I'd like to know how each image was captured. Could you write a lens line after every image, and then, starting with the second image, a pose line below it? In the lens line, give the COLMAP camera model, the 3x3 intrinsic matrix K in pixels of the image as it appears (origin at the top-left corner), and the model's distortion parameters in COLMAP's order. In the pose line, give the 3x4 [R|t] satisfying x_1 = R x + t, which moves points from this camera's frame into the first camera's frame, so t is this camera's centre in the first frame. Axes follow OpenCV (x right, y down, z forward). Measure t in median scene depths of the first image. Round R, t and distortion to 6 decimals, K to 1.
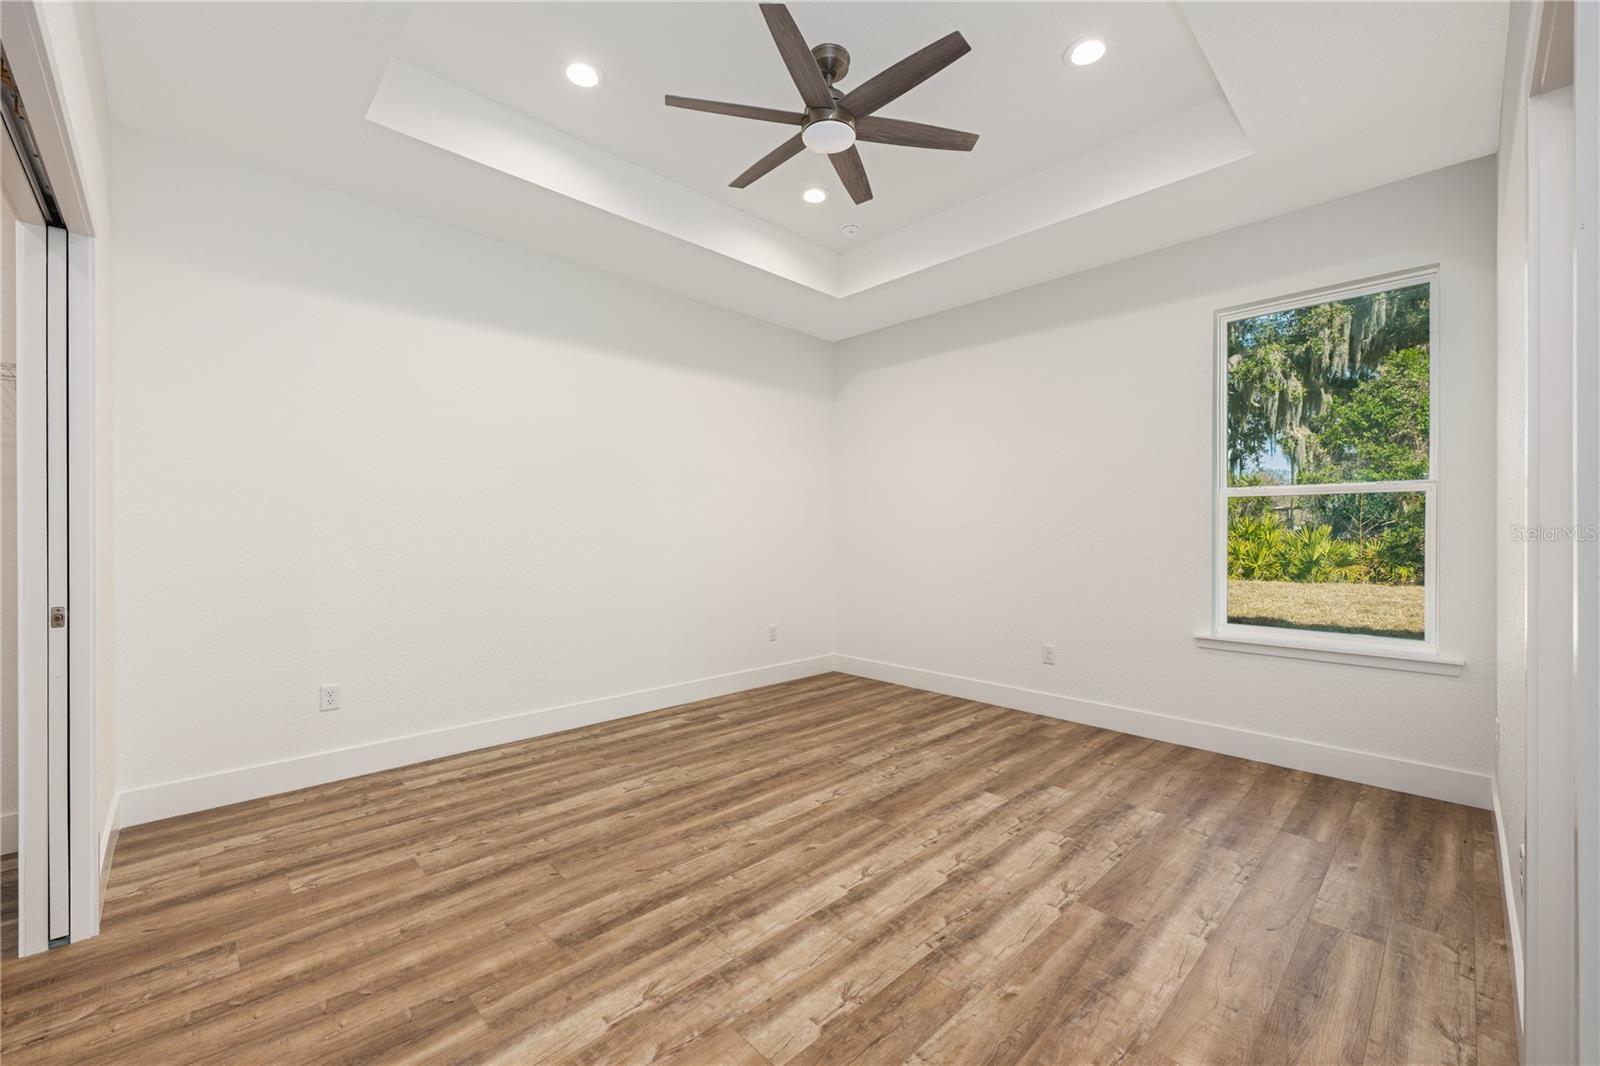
lens RADIAL K [[648.3, 0, 805.6], [0, 648.3, 525.2], [0, 0, 1]] dist [-0.003616, -0.000191]
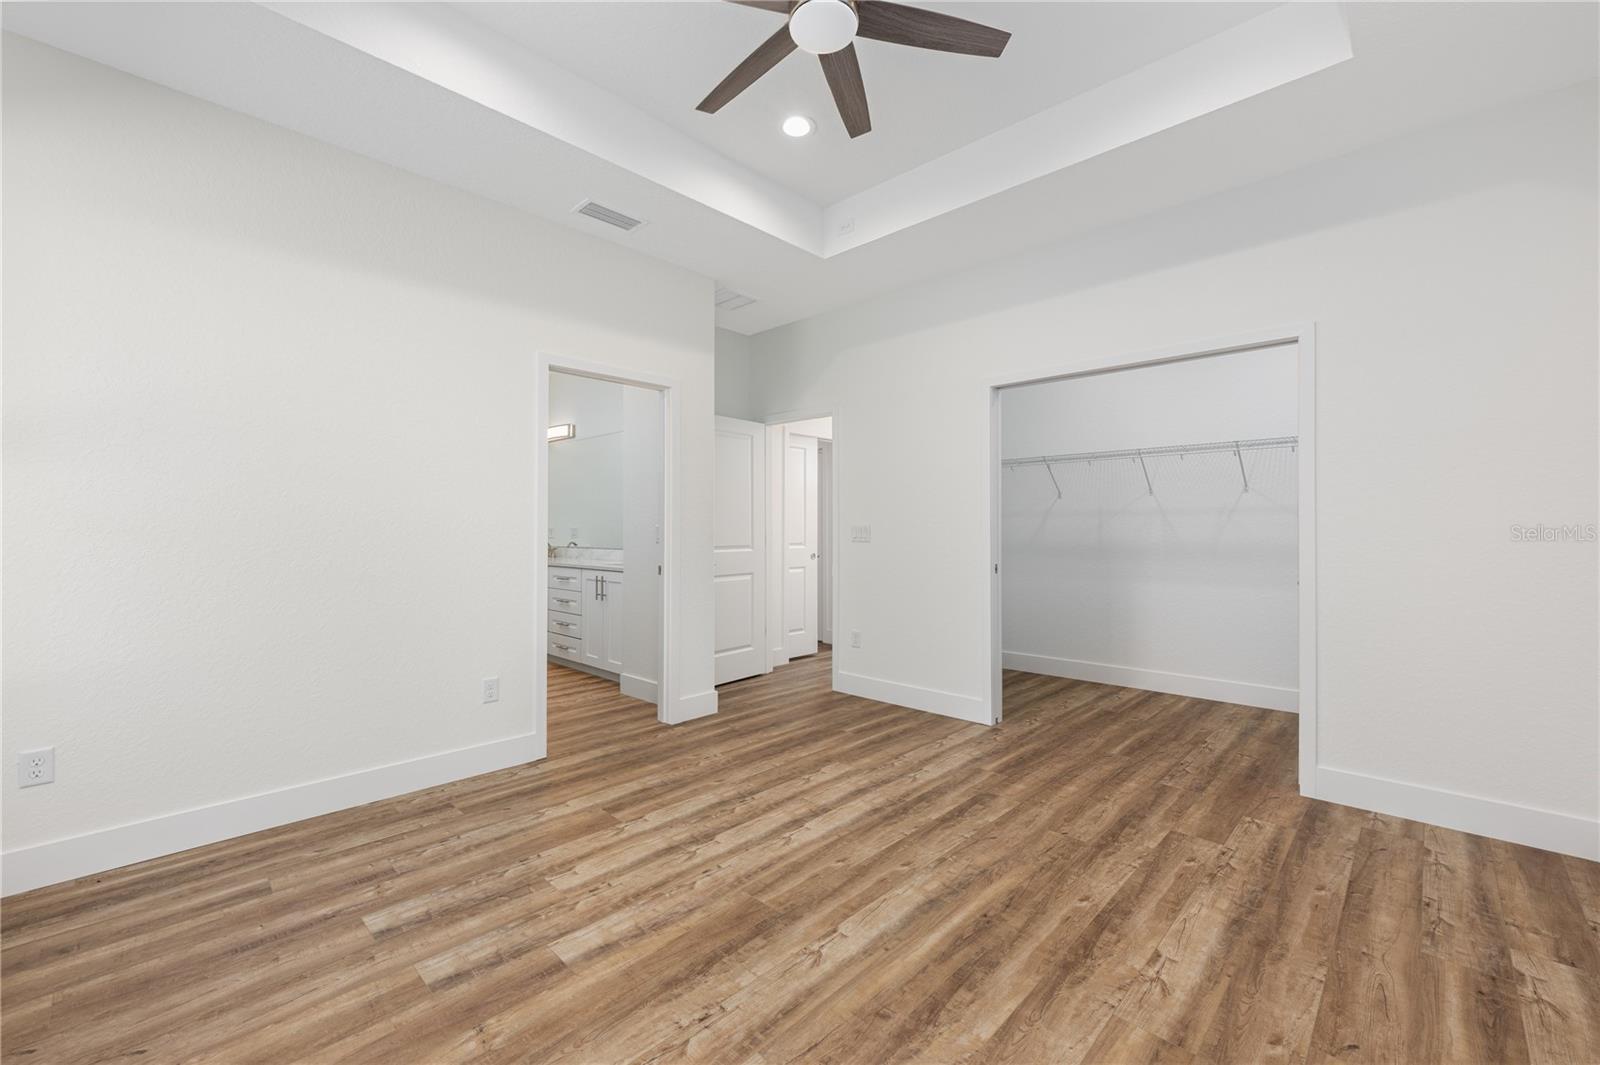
lens RADIAL K [[647.1, 0, 804.5], [0, 647.1, 526.9], [0, 0, 1]] dist [0.003854, 0.000292]
pose [[-0.999173, -0.000479, -0.040669, 0.102369], [0.000140, 0.999884, -0.015220, 0.022903], [0.040672, -0.015213, -0.999057, 1.987307]]
